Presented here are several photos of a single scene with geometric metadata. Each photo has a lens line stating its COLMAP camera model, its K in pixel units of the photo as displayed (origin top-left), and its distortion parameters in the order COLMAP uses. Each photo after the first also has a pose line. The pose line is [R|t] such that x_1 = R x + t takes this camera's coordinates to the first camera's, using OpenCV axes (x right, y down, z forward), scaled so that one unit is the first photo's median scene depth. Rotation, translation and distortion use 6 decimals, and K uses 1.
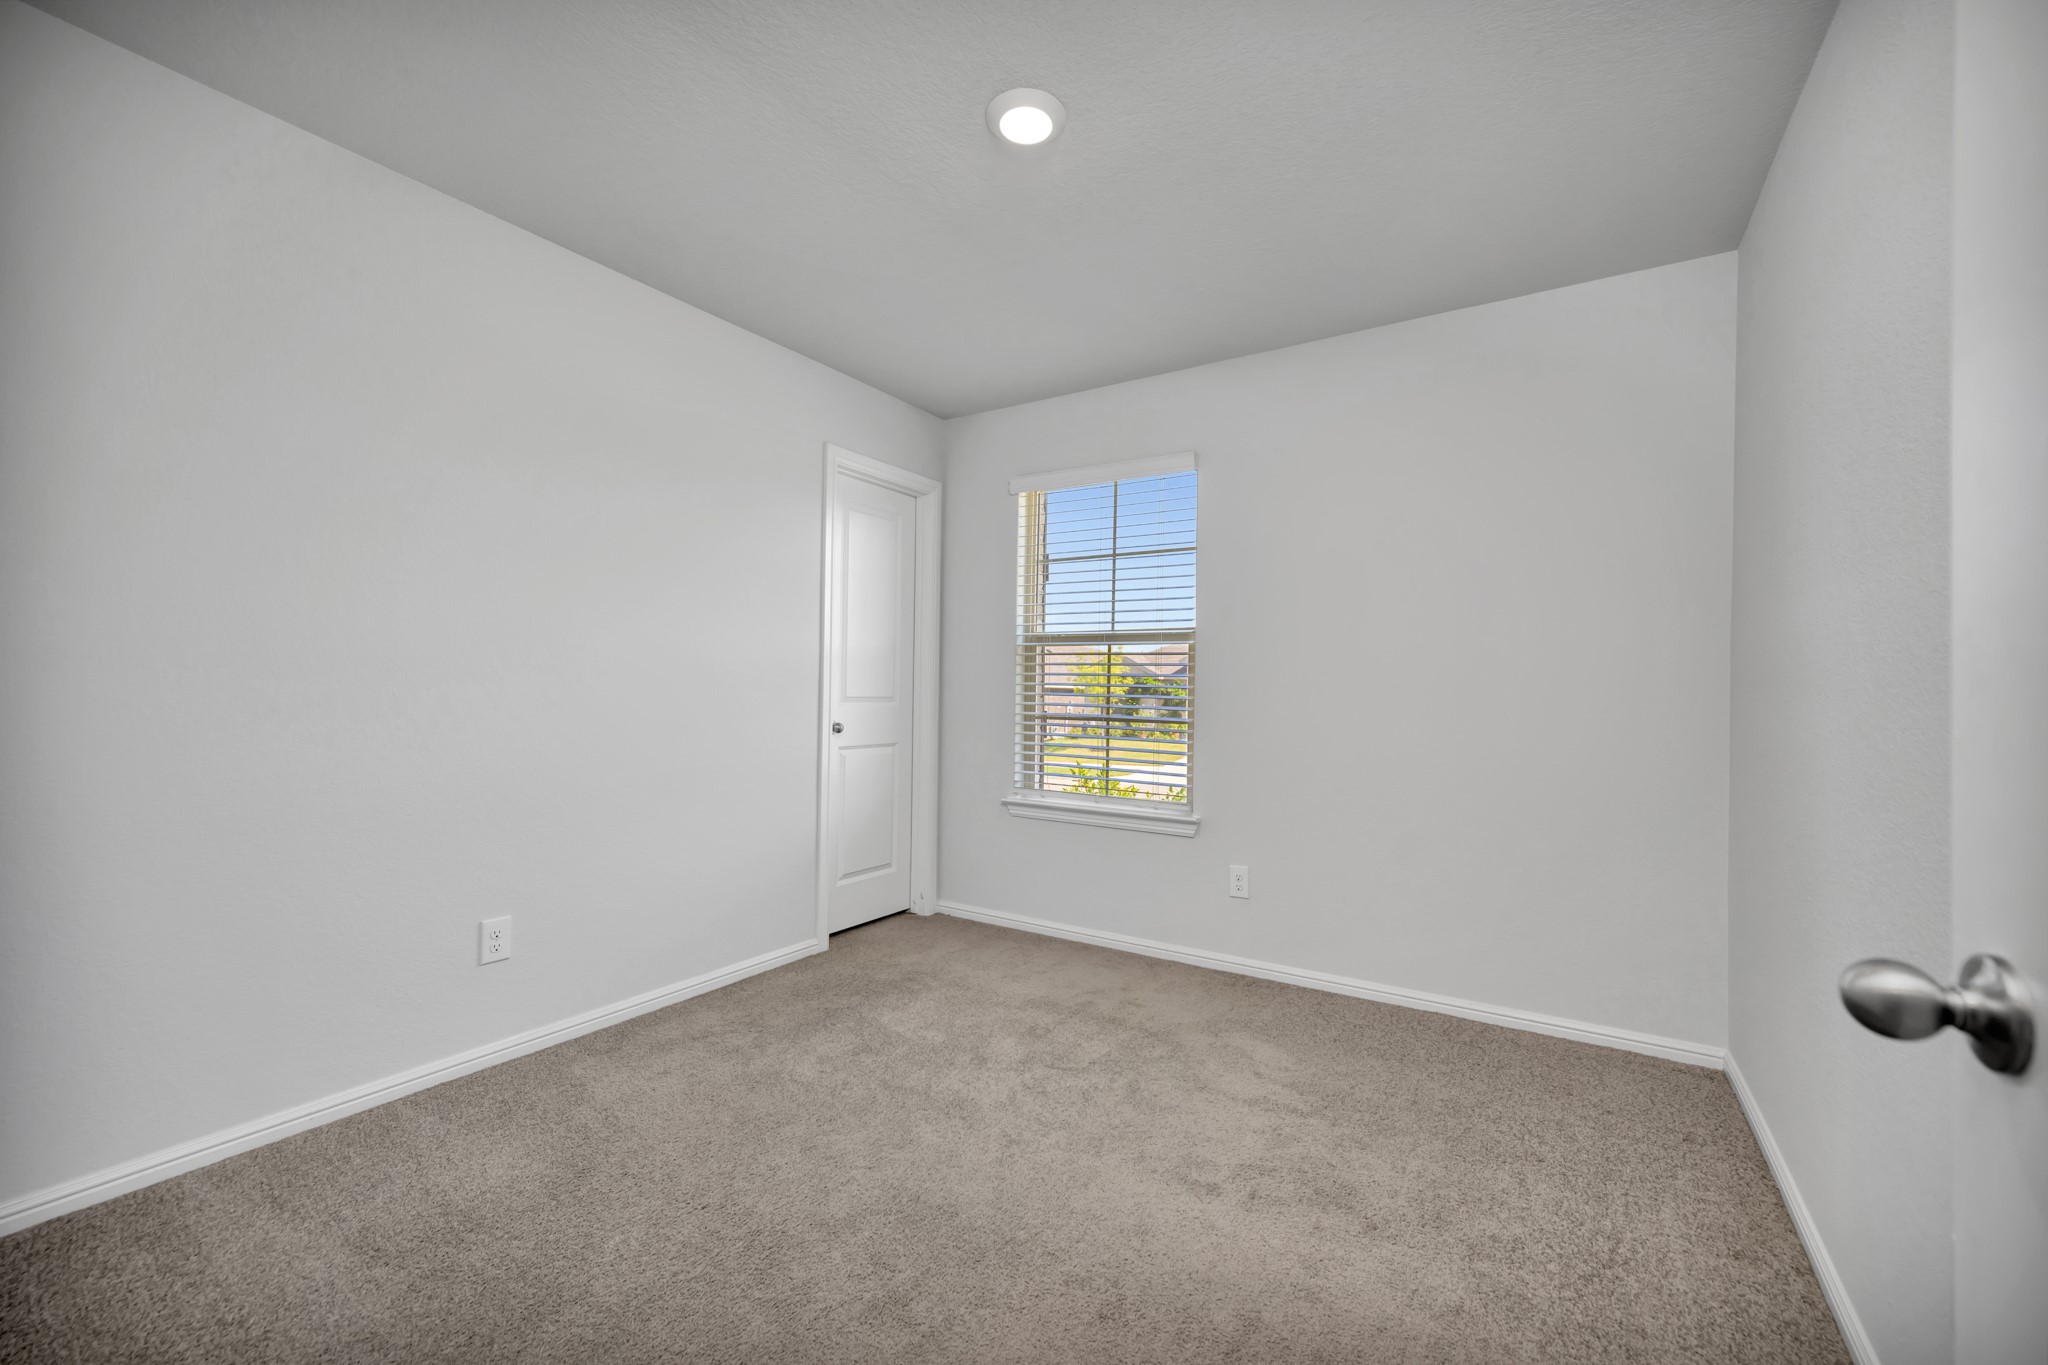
lens RADIAL K [[838.5, 0, 1033.4], [0, 838.5, 682.4], [0, 0, 1]] dist [-0.000262, -0.000012]
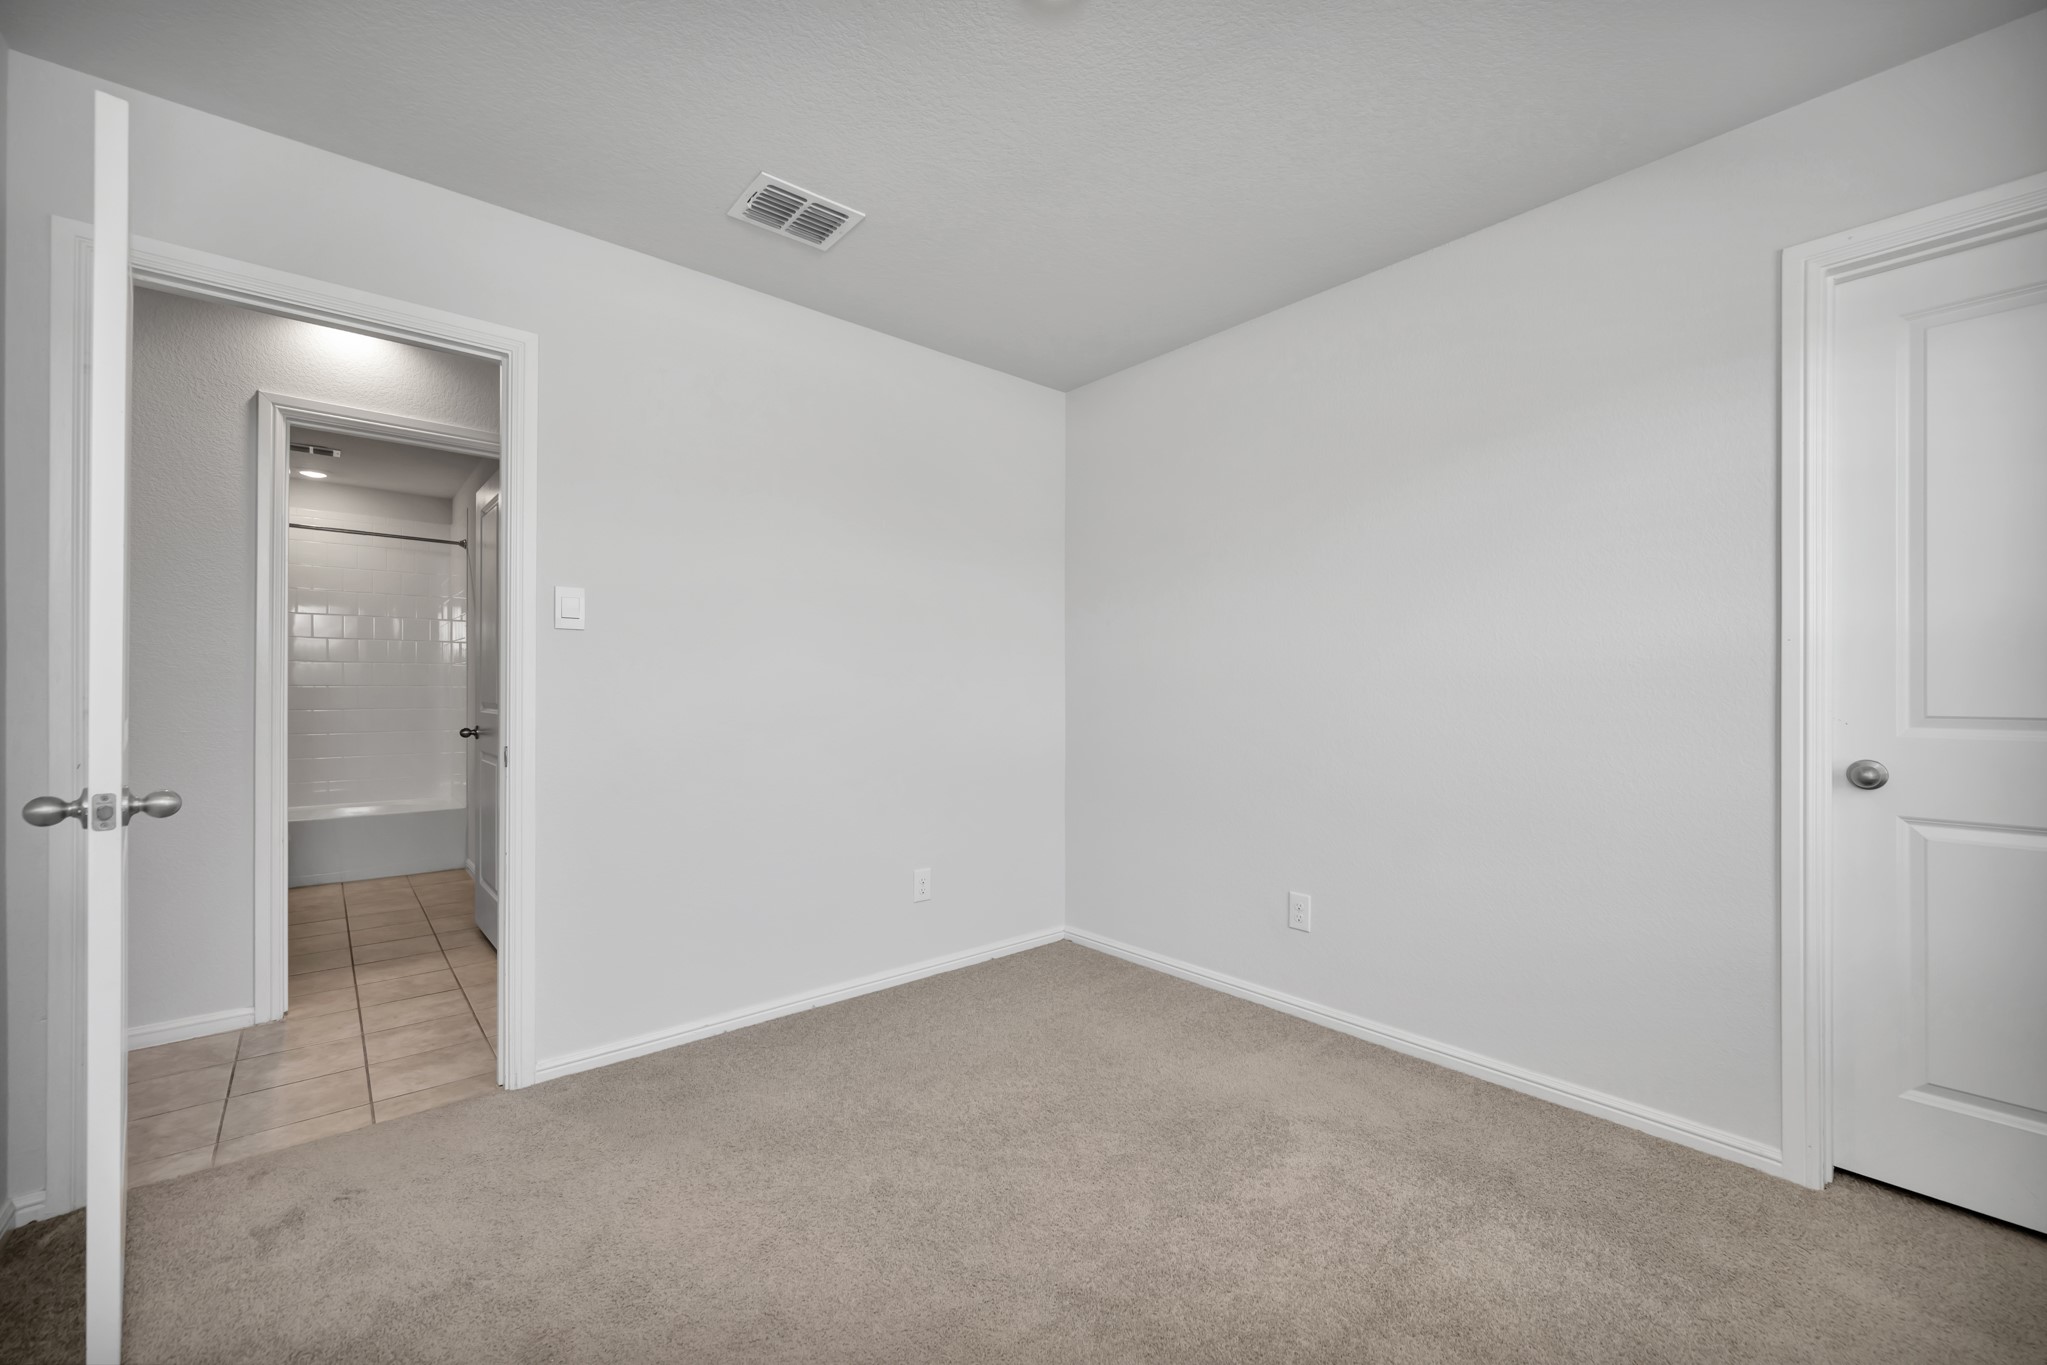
lens RADIAL K [[838.1, 0, 1032.9], [0, 838.1, 682.4], [0, 0, 1]] dist [-0.000262, -0.000012]
pose [[-0.292624, -0.014963, -0.956110, 0.455276], [0.010309, 0.999770, -0.018801, 0.002333], [0.956172, -0.015359, -0.292403, 0.754094]]
